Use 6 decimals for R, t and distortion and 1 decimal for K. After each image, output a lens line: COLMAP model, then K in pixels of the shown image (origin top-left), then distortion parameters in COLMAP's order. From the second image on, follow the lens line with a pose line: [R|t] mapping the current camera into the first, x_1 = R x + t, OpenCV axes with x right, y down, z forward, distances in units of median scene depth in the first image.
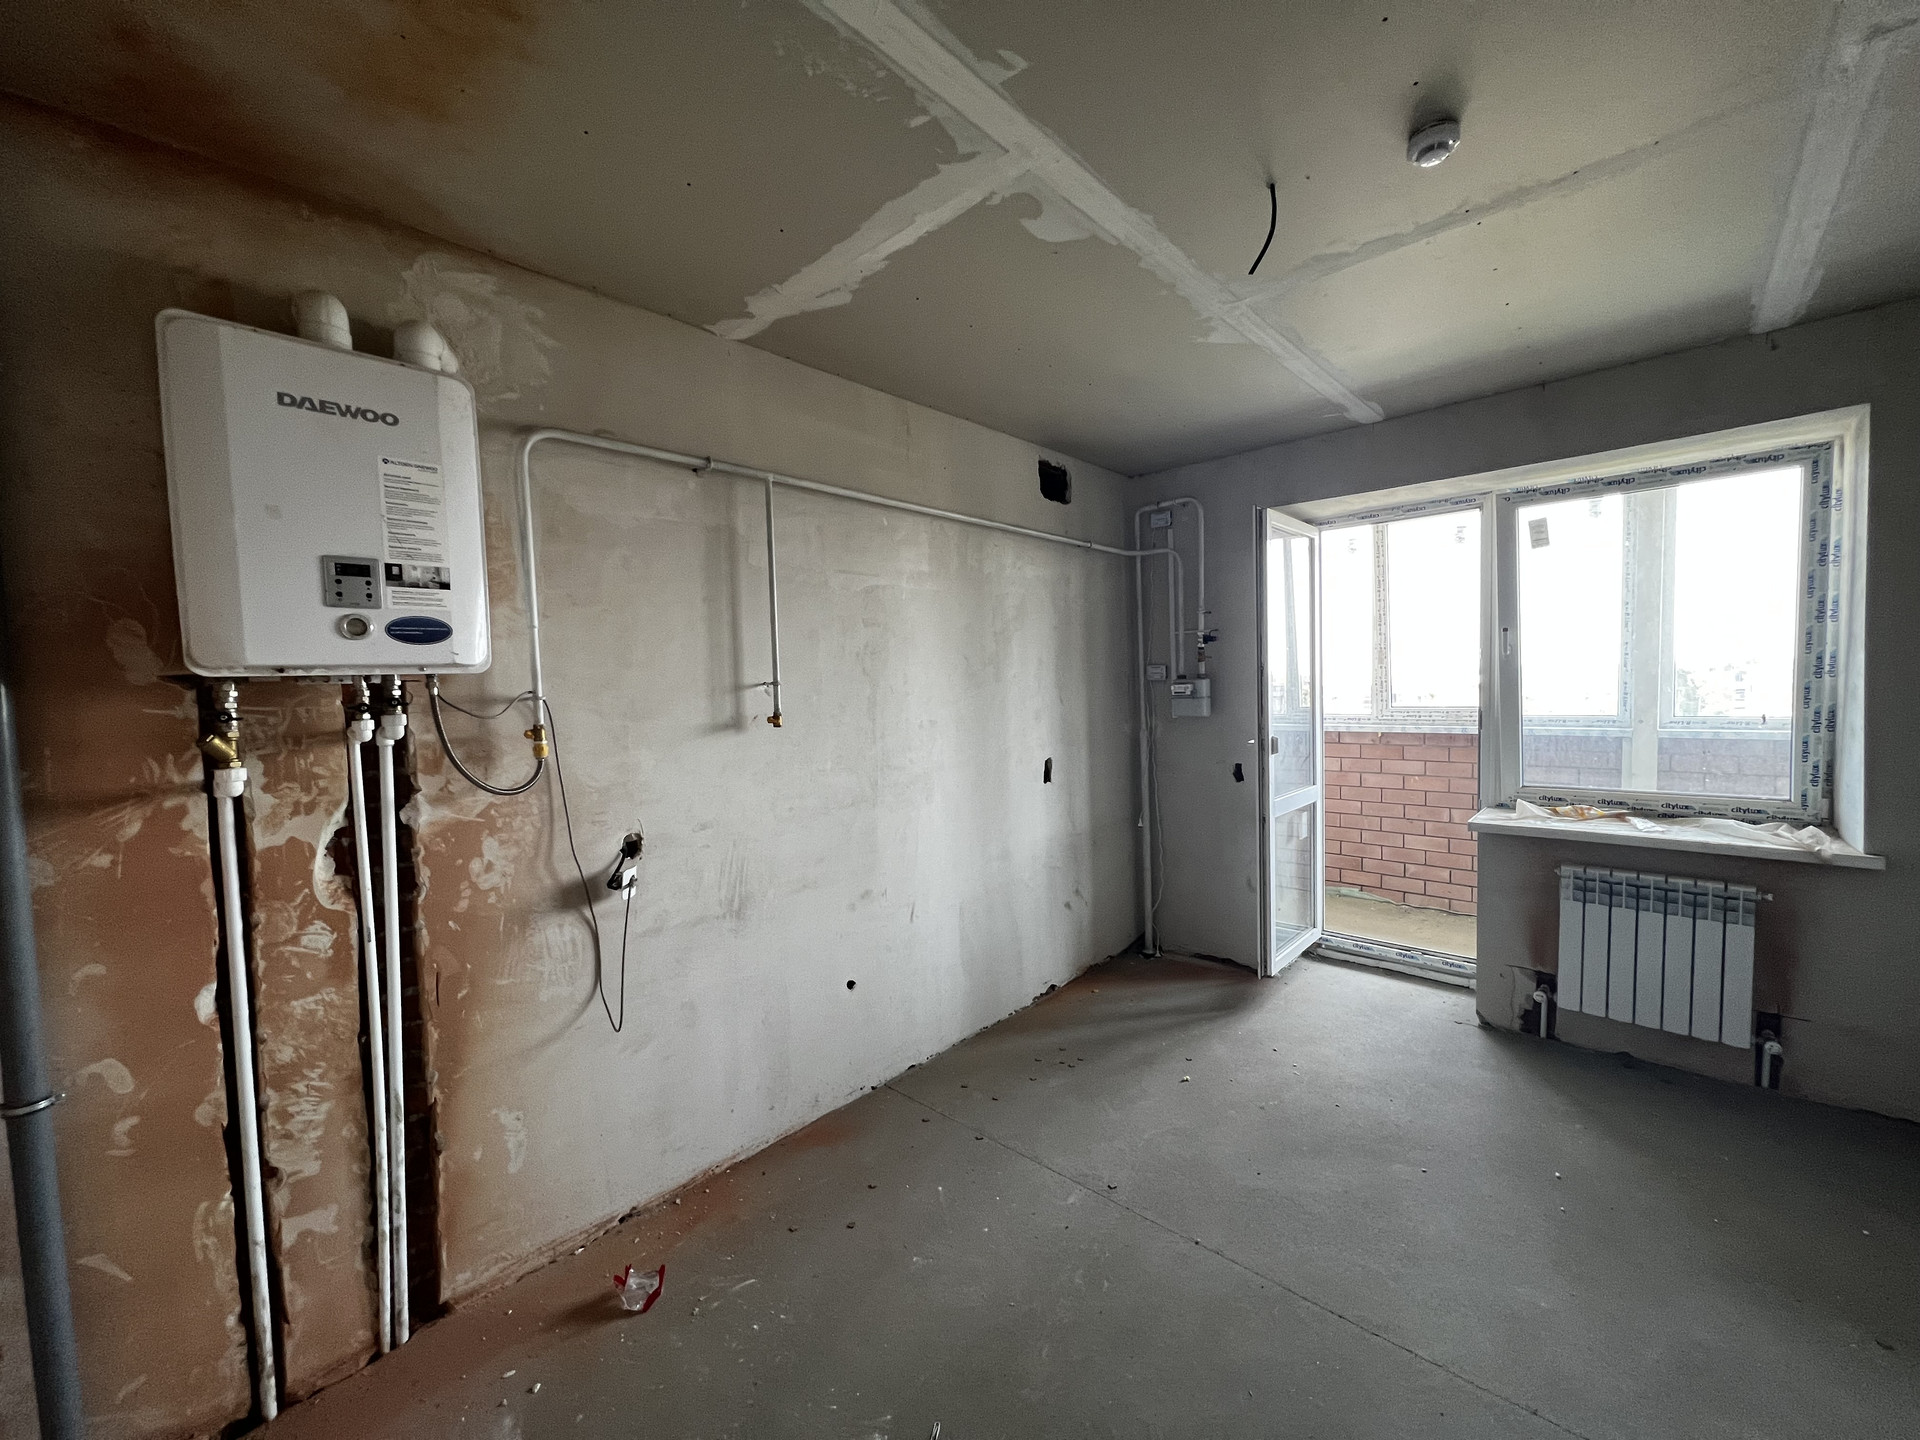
lens RADIAL K [[760.2, 0, 960.0], [0, 760.2, 720.0], [0, 0, 1]] dist [-0.001327, 0.000401]
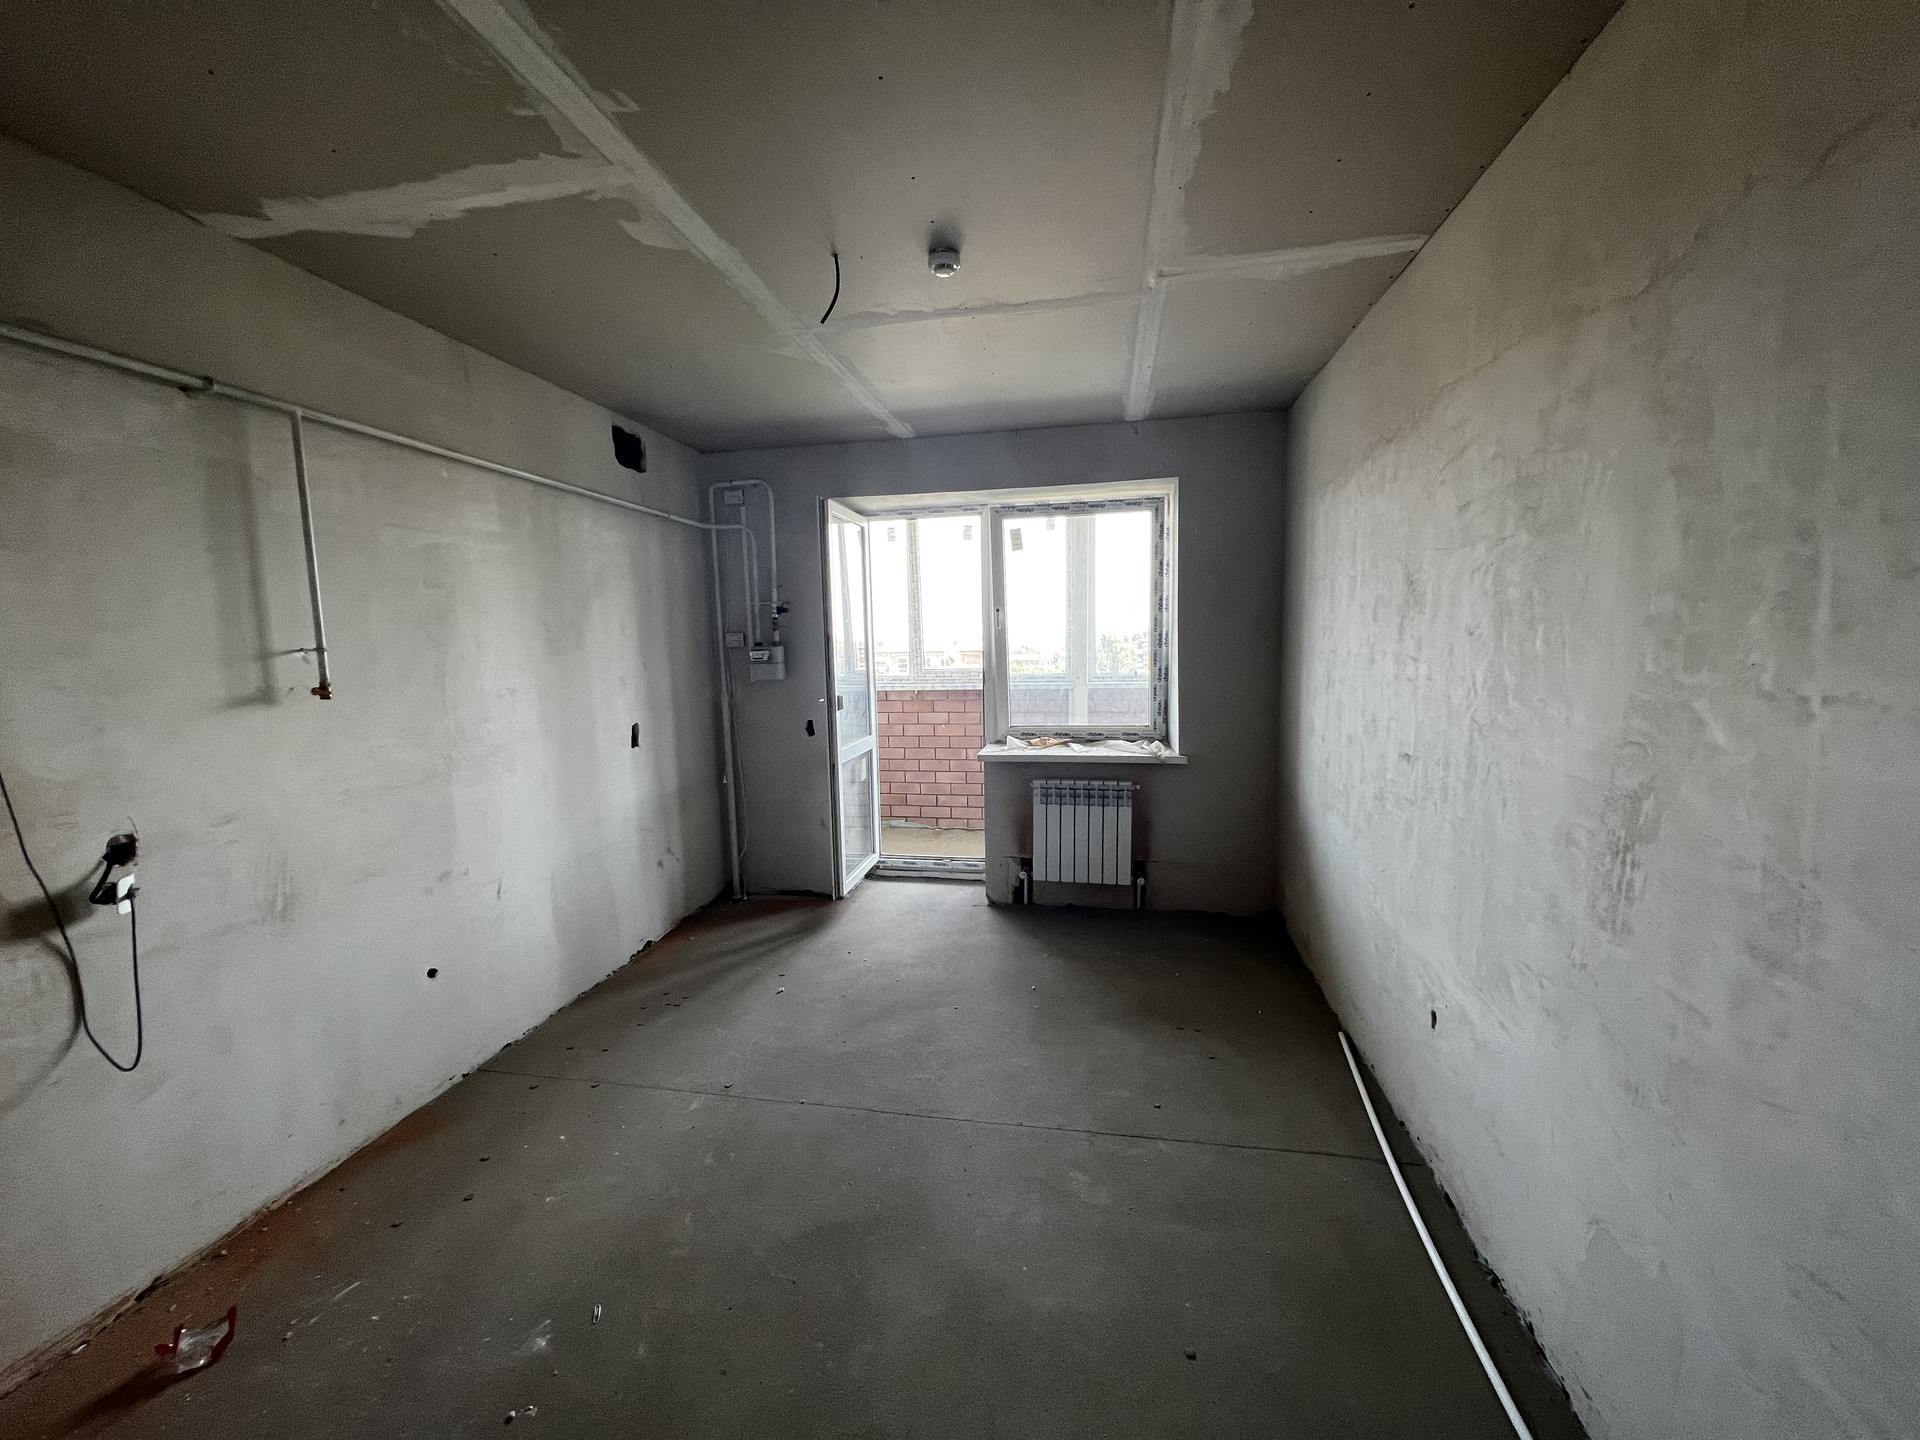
lens RADIAL K [[760.2, 0, 960.0], [0, 760.2, 720.0], [0, 0, 1]] dist [-0.001327, 0.000401]
pose [[0.843779, -0.047513, 0.534584, -0.074501], [0.023776, 0.998405, 0.051208, 0.004742], [-0.536164, -0.030498, 0.843563, -0.117748]]
